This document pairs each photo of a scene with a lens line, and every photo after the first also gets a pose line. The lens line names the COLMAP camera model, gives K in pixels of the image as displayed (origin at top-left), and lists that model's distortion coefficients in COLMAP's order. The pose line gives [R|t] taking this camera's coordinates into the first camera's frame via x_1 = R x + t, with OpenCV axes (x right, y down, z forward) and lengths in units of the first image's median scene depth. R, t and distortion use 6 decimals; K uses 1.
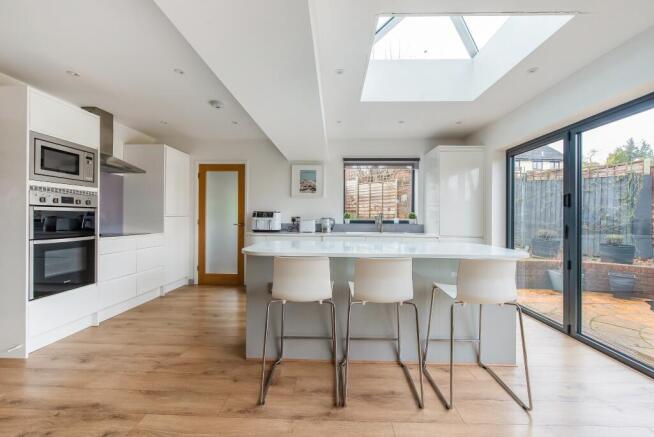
lens RADIAL K [[260.3, 0, 330.9], [0, 260.3, 216.5], [0, 0, 1]] dist [-0.000091, -0.000009]
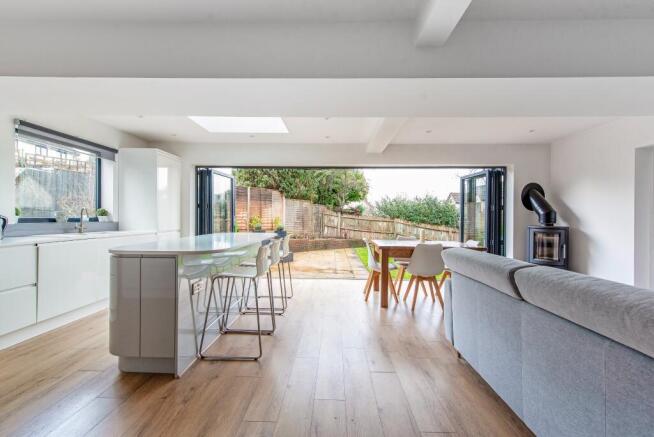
lens RADIAL K [[262.5, 0, 326.8], [0, 262.5, 220.0], [0, 0, 1]] dist [0.024374, 0.000019]
pose [[0.007057, -0.020718, 0.999760, -0.608863], [-0.016465, 0.999647, 0.020832, -0.008225], [-0.999840, -0.016608, 0.006713, 0.246609]]
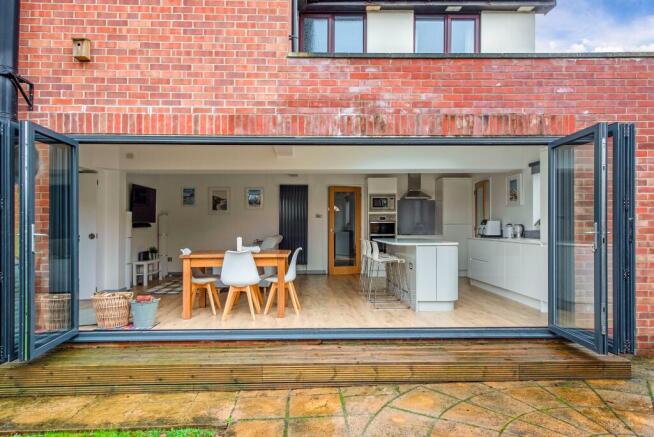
lens RADIAL K [[436.8, 0, 327.0], [0, 436.8, 218.5], [0, 0, 1]] dist [0.003262, 0.001659]
pose [[0.076952, -0.021266, -0.996808, 1.634923], [0.013820, 0.999699, -0.020261, 0.006275], [0.996939, -0.012217, 0.077223, 0.105185]]
